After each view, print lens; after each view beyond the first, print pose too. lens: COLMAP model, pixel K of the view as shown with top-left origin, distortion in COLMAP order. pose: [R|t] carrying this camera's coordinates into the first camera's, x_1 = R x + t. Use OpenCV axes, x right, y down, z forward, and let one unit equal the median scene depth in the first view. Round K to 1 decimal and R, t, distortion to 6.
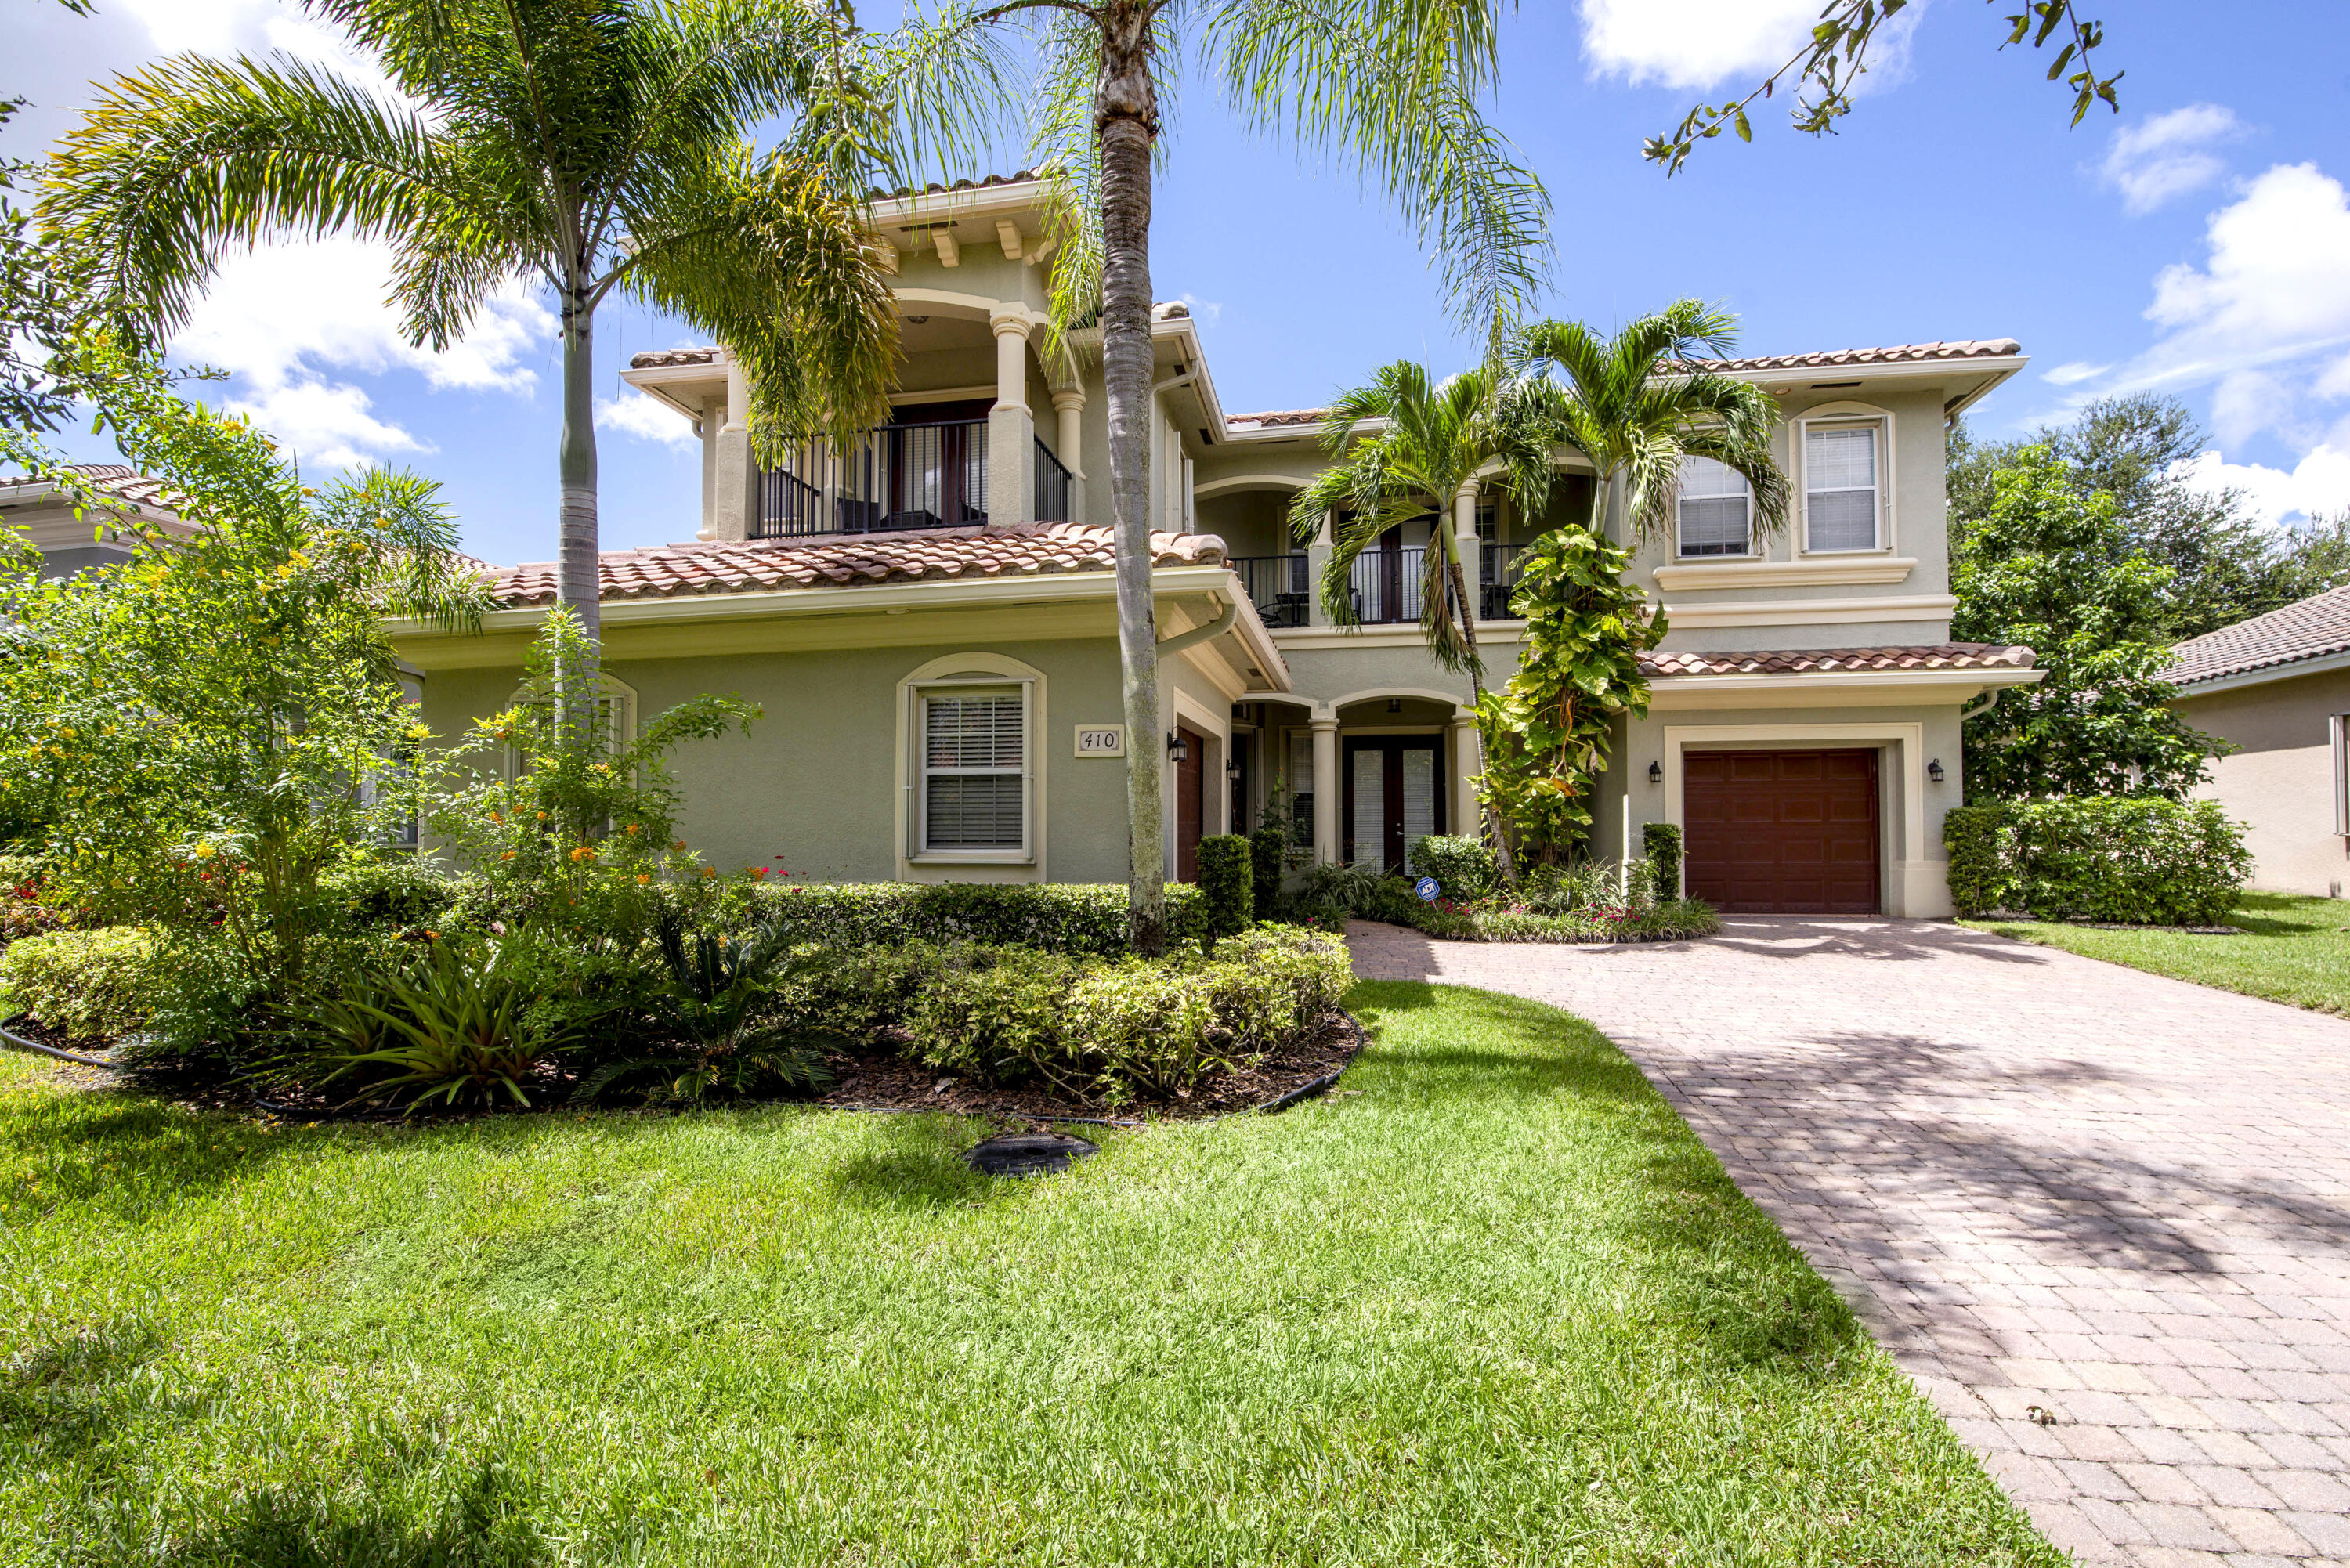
lens RADIAL K [[1010.8, 0, 1203.1], [0, 1010.8, 810.0], [0, 0, 1]] dist [-0.001930, -0.010794]
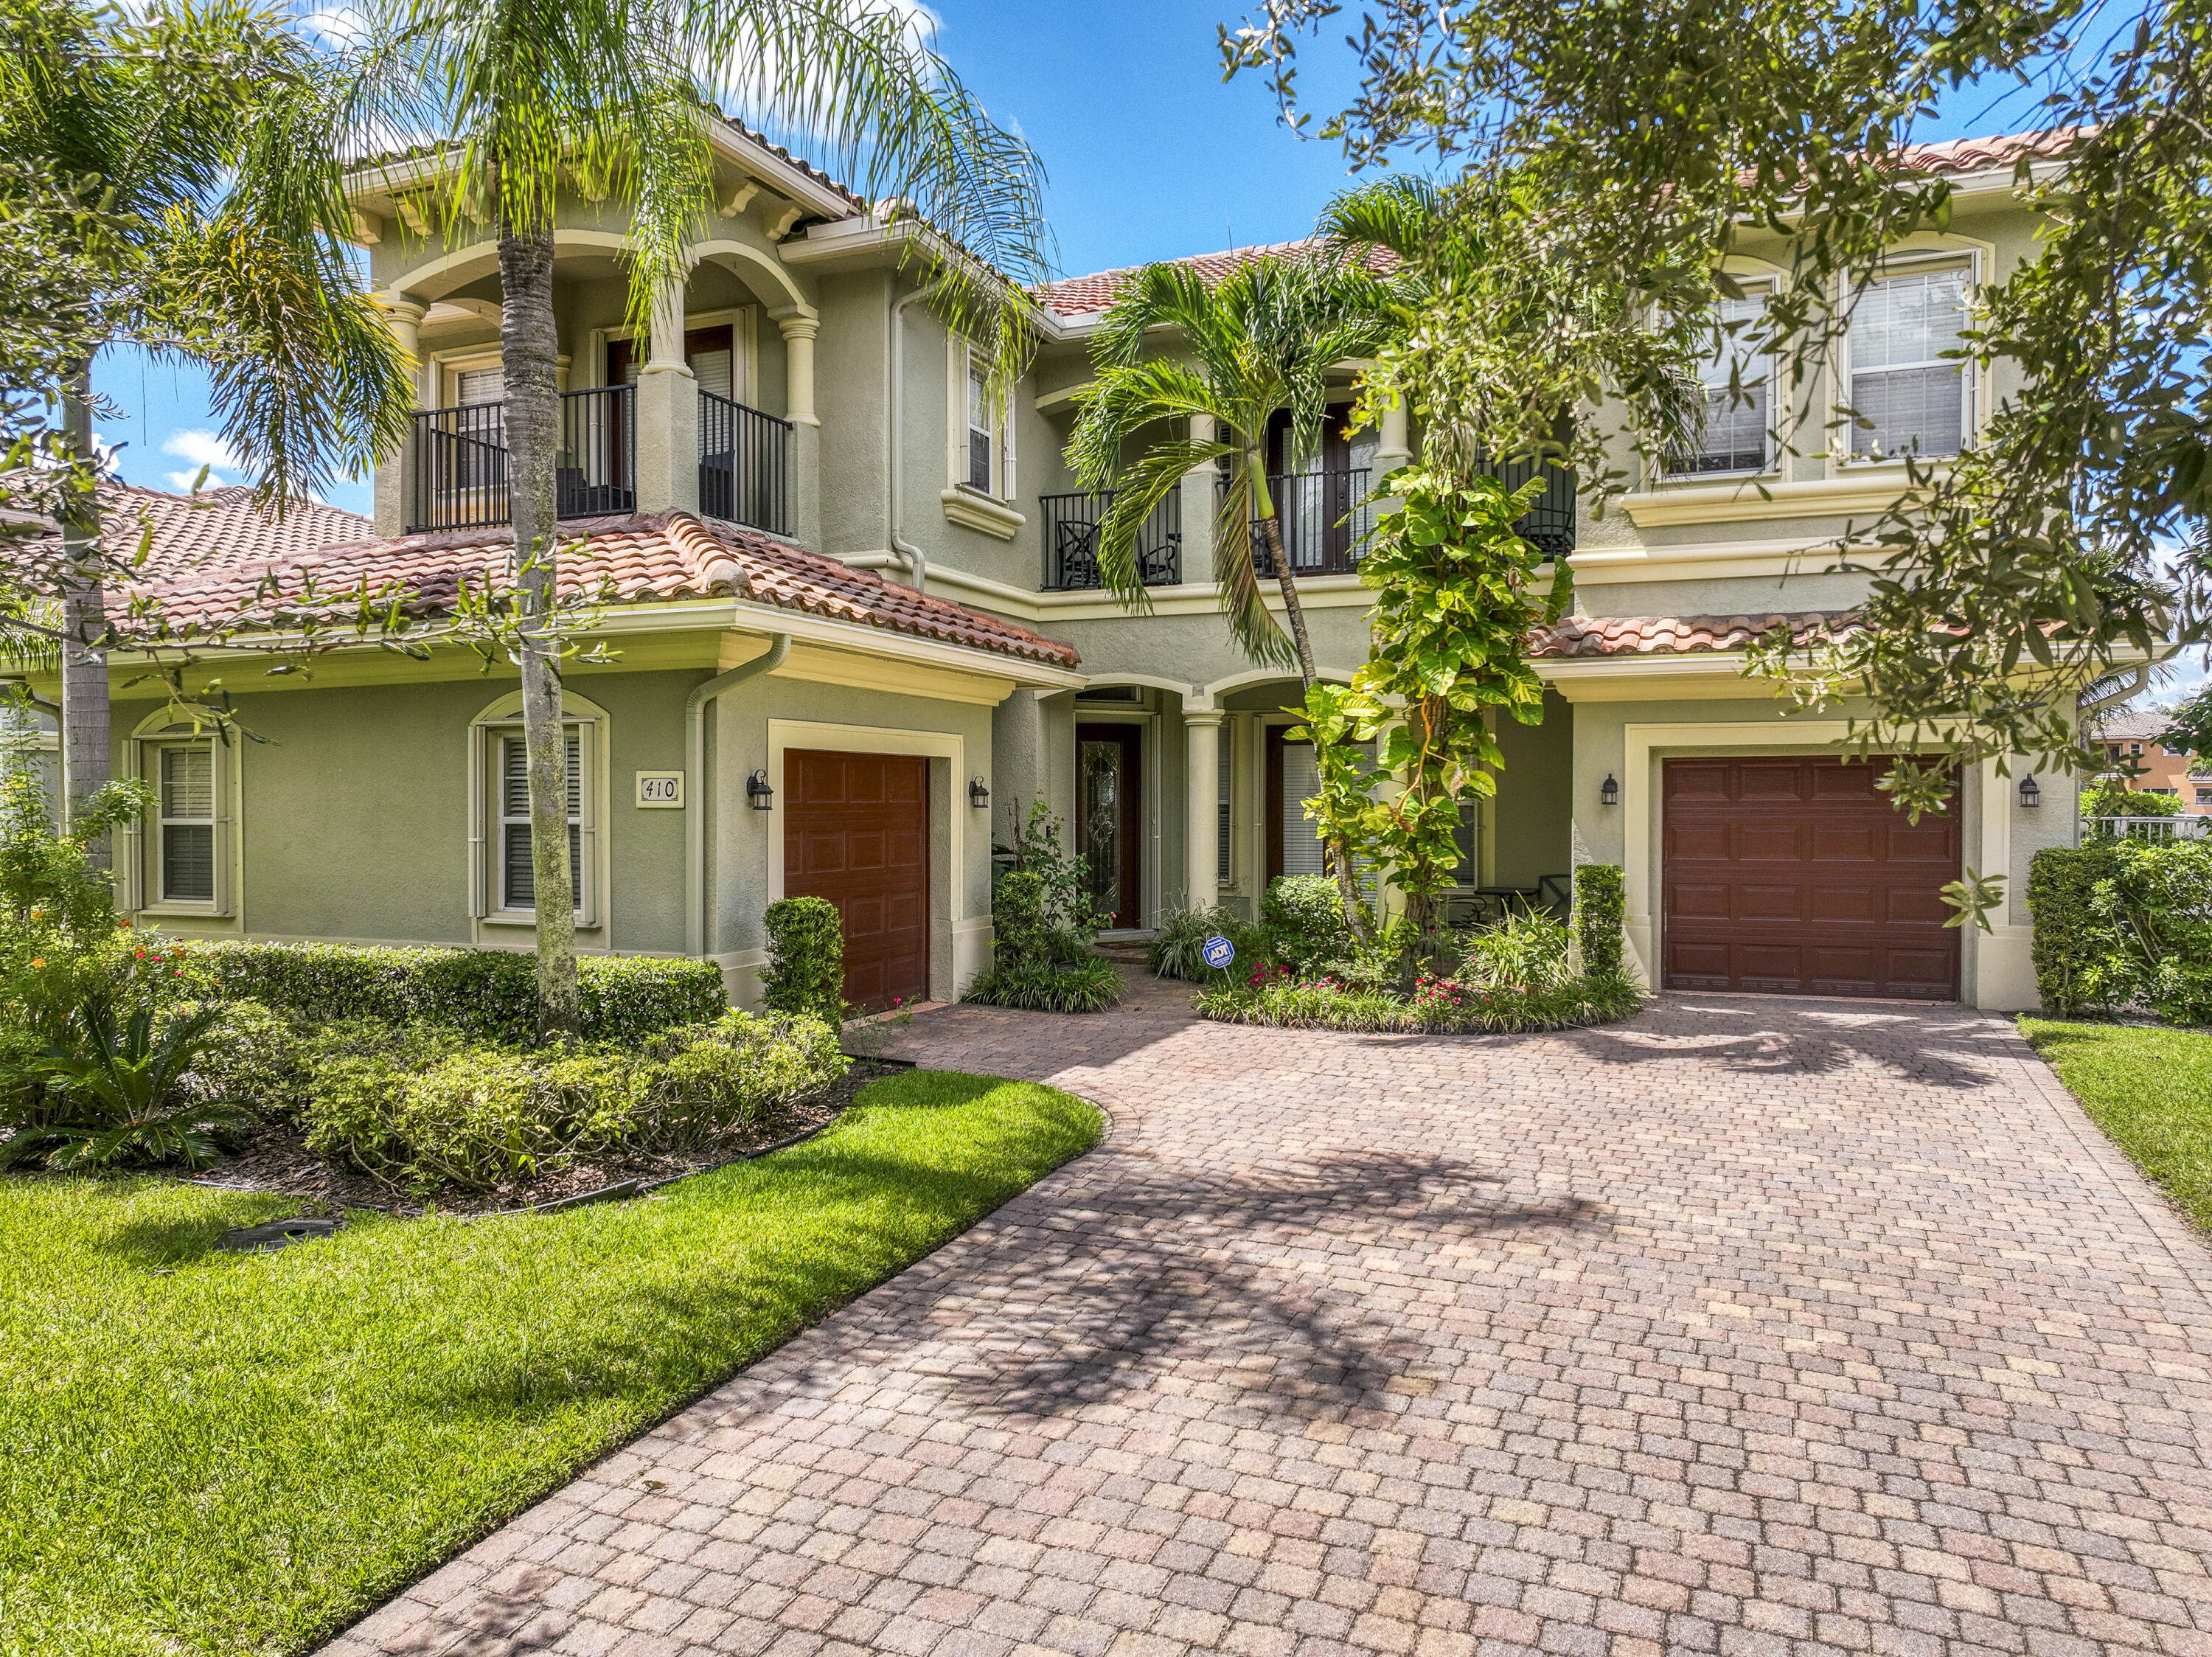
lens RADIAL K [[1583.9, 0, 1106.0], [0, 1583.9, 828.5], [0, 0, 1]] dist [0.003176, -0.000835]
pose [[0.972575, 0.006523, -0.232499, 0.402017], [0.001746, 0.999374, 0.035343, -0.055652], [0.232584, -0.034780, 0.971954, -0.171191]]
